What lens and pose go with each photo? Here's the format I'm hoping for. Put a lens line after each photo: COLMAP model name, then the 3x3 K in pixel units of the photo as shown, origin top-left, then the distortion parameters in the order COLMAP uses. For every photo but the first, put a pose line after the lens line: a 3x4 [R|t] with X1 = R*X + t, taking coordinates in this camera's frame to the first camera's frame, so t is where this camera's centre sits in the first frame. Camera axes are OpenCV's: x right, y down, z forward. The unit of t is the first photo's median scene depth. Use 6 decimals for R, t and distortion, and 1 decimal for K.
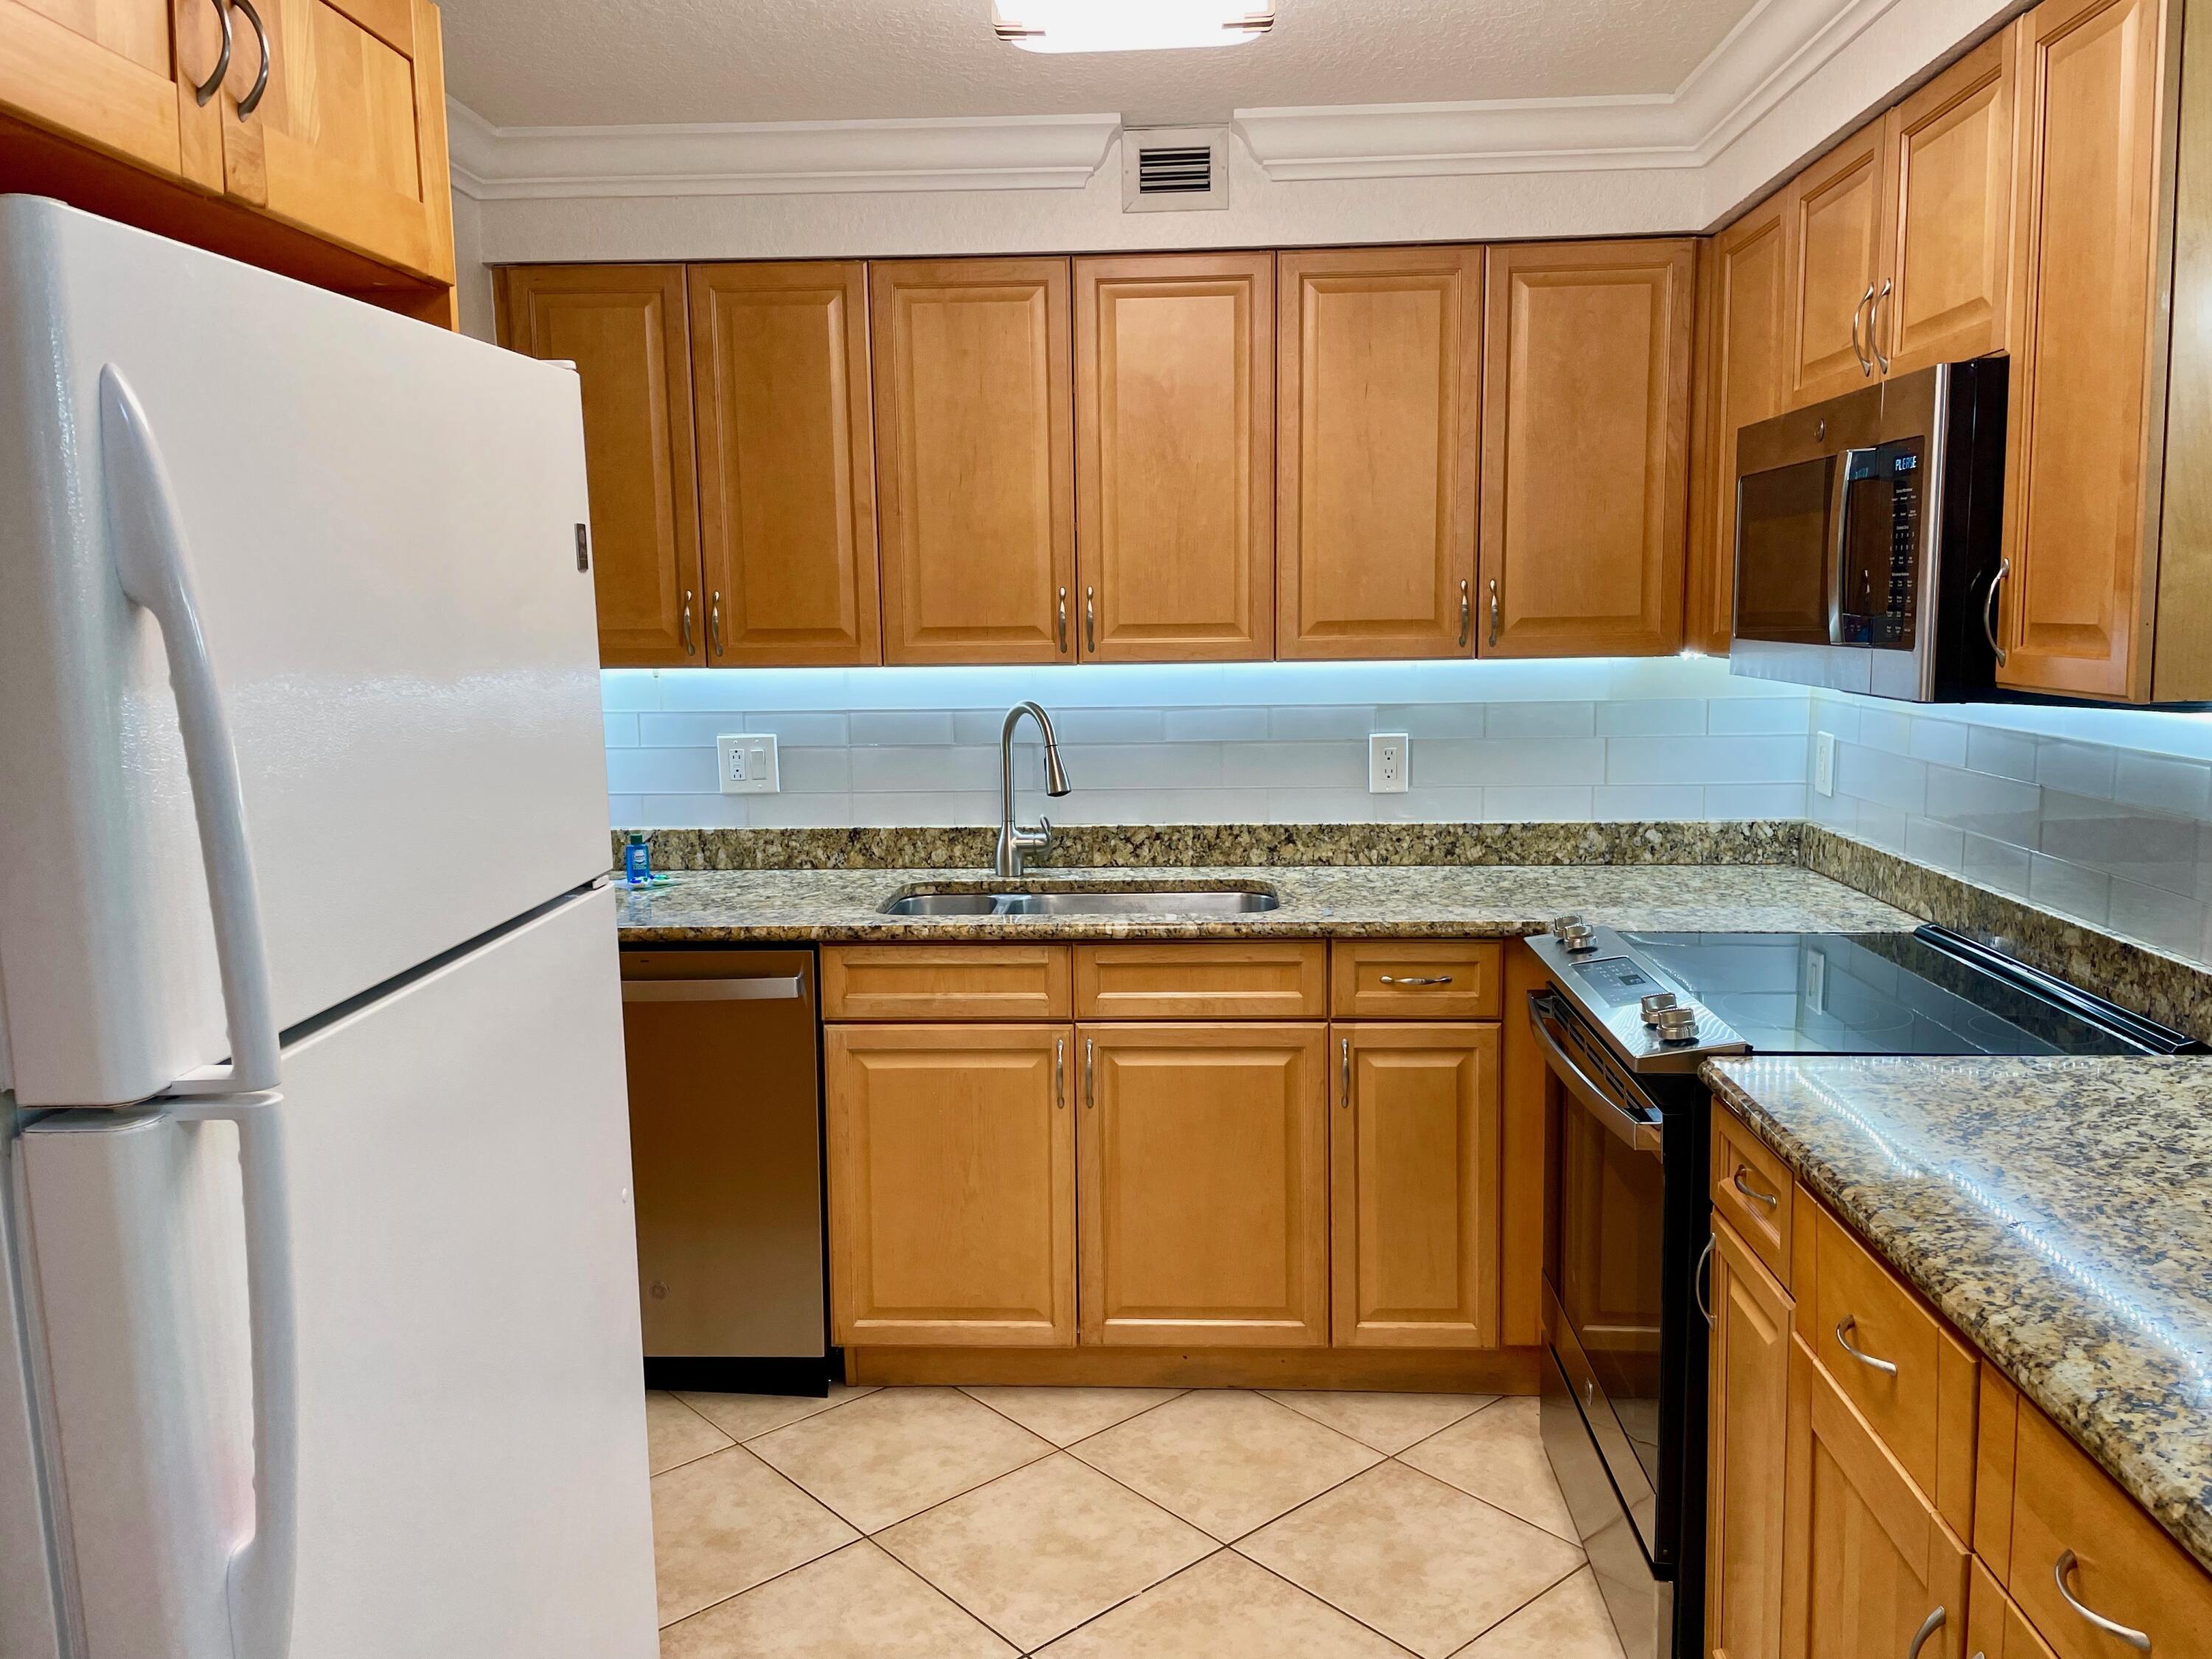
lens RADIAL K [[1668.7, 0, 1116.1], [0, 1668.7, 816.9], [0, 0, 1]] dist [0.107716, -0.157433]
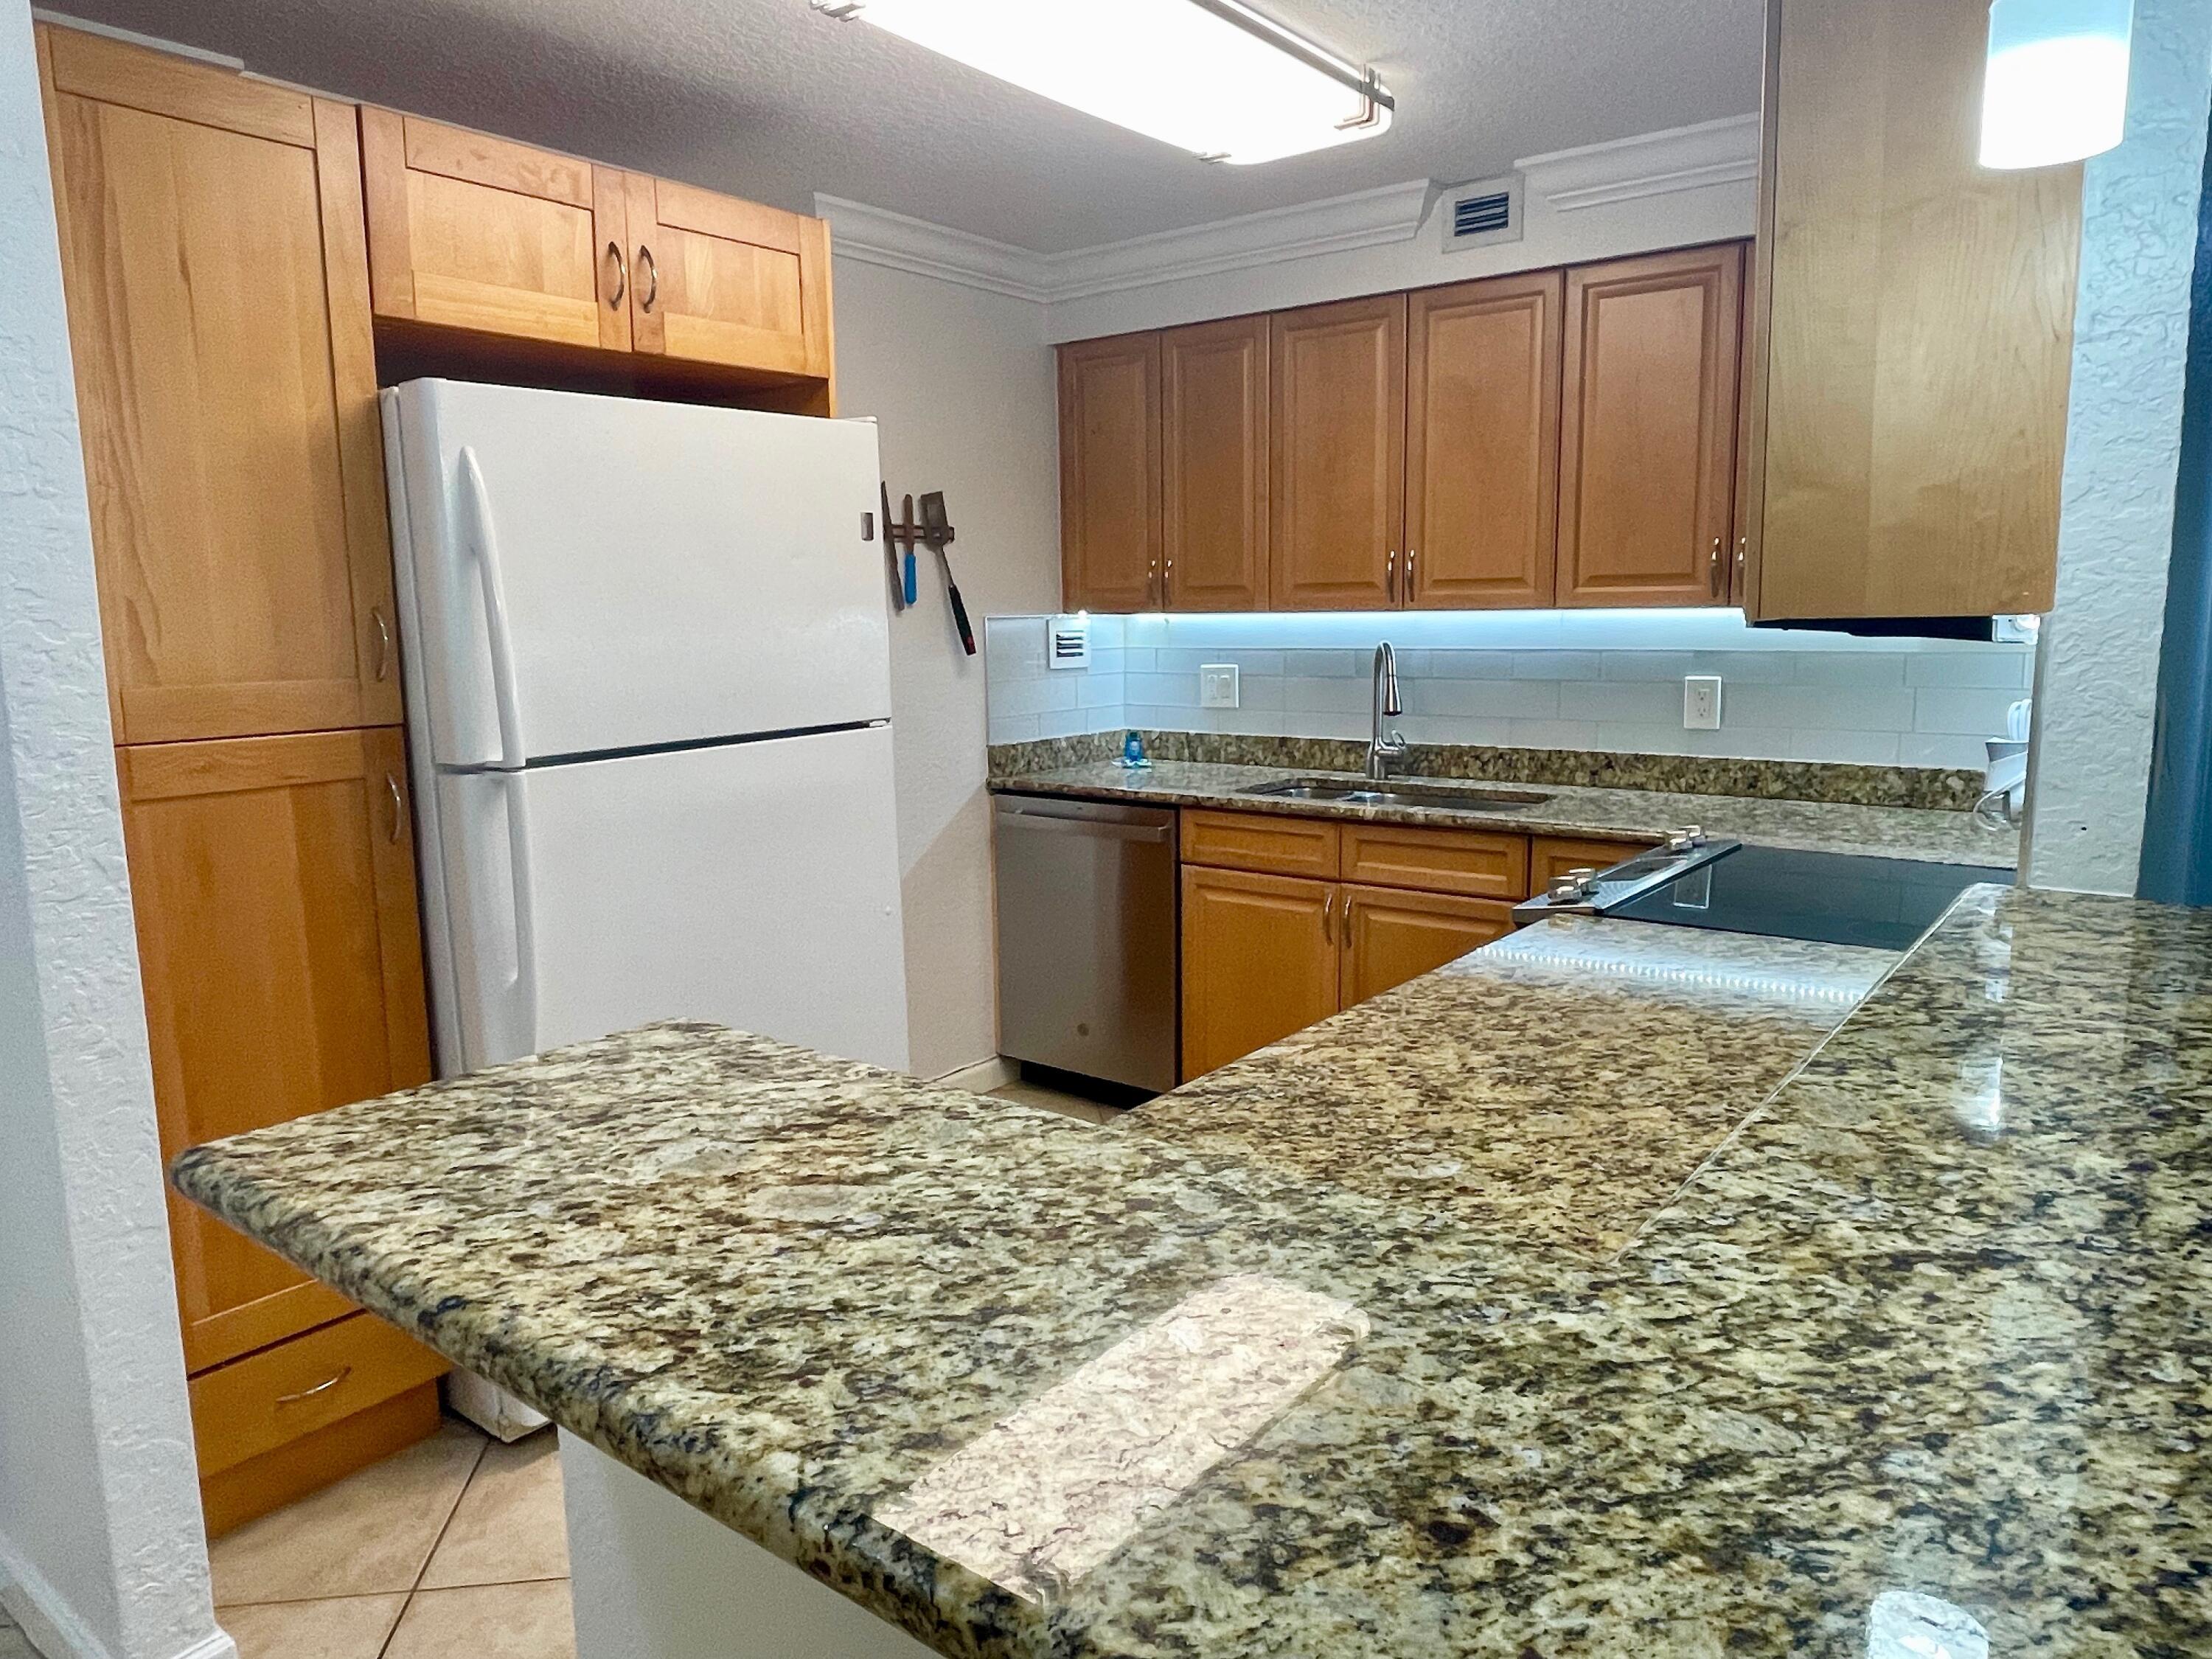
lens RADIAL K [[1452.3, 0, 1092.4], [0, 1452.3, 819.6], [0, 0, 1]] dist [0.042063, -0.082319]
pose [[0.818262, 0.085666, -0.568427, 0.442192], [-0.069478, 0.996323, 0.050139, 0.028689], [0.570632, -0.001534, 0.821205, -0.051175]]
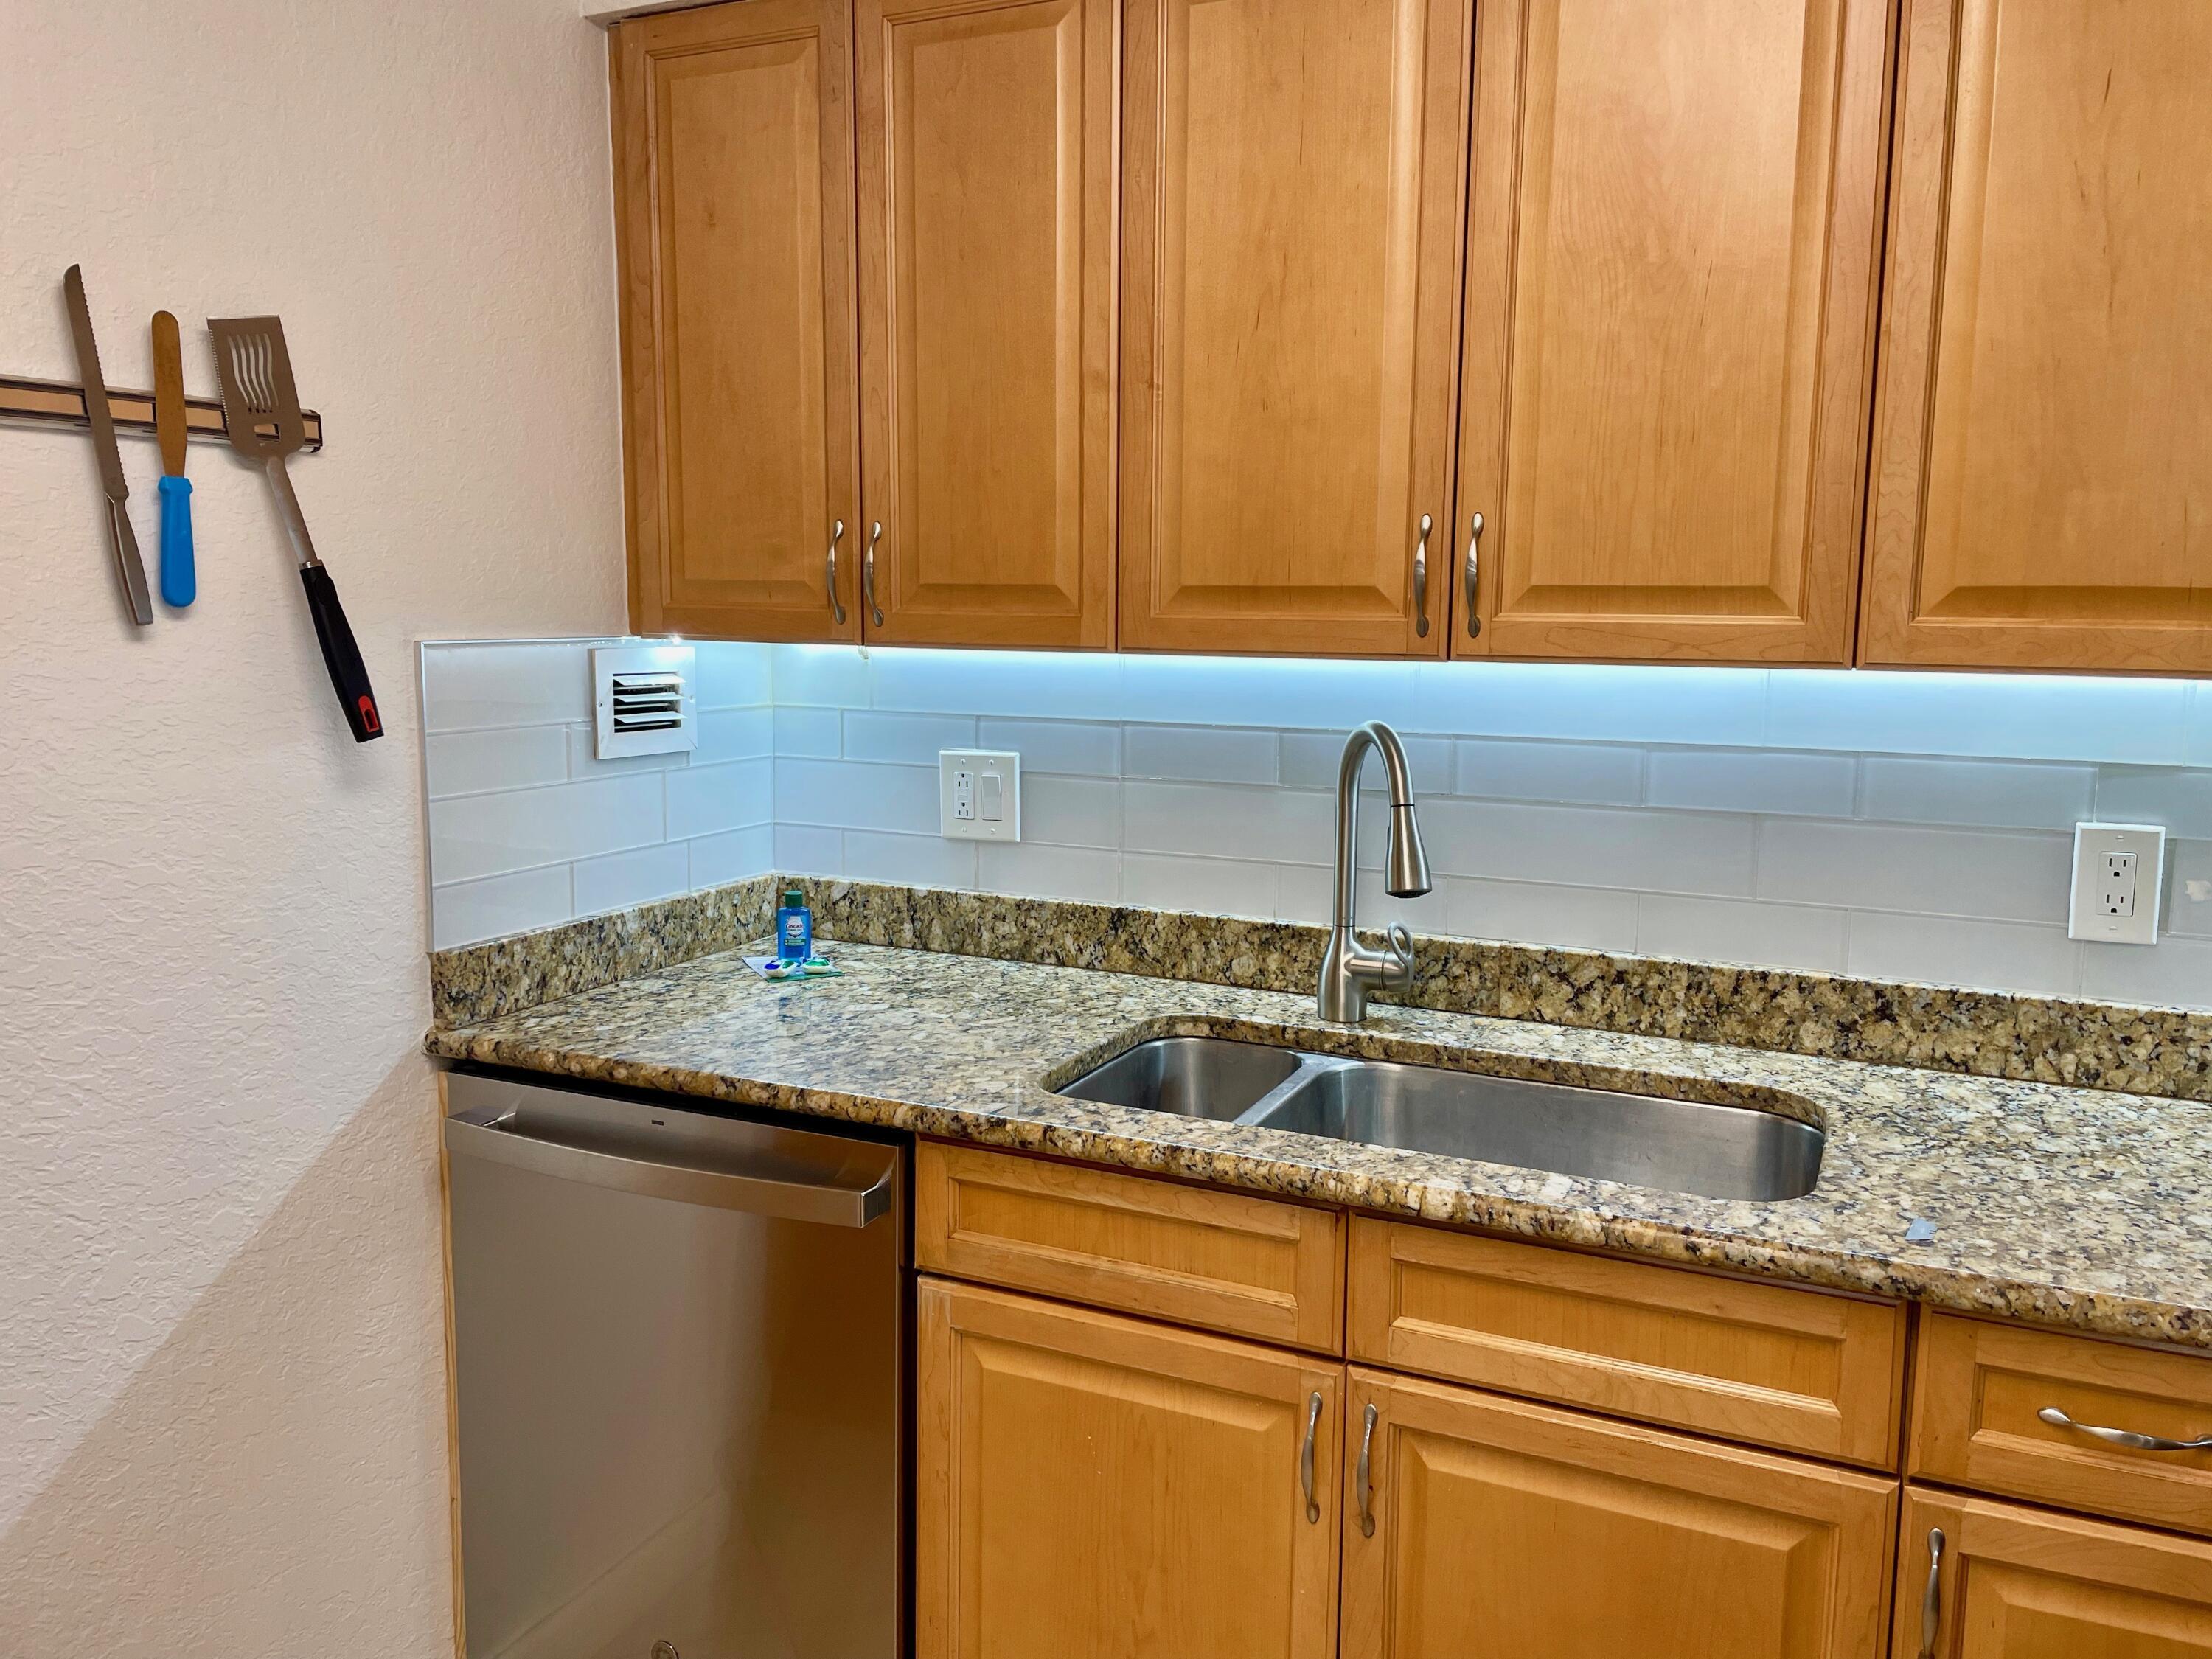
lens RADIAL K [[1674.4, 0, 1113.6], [0, 1674.4, 805.1], [0, 0, 1]] dist [0.098922, -0.135355]
pose [[0.923326, 0.070646, -0.377464, 0.087621], [-0.072097, 0.997344, 0.010305, -0.043898], [0.377190, 0.017699, 0.925967, 0.474643]]
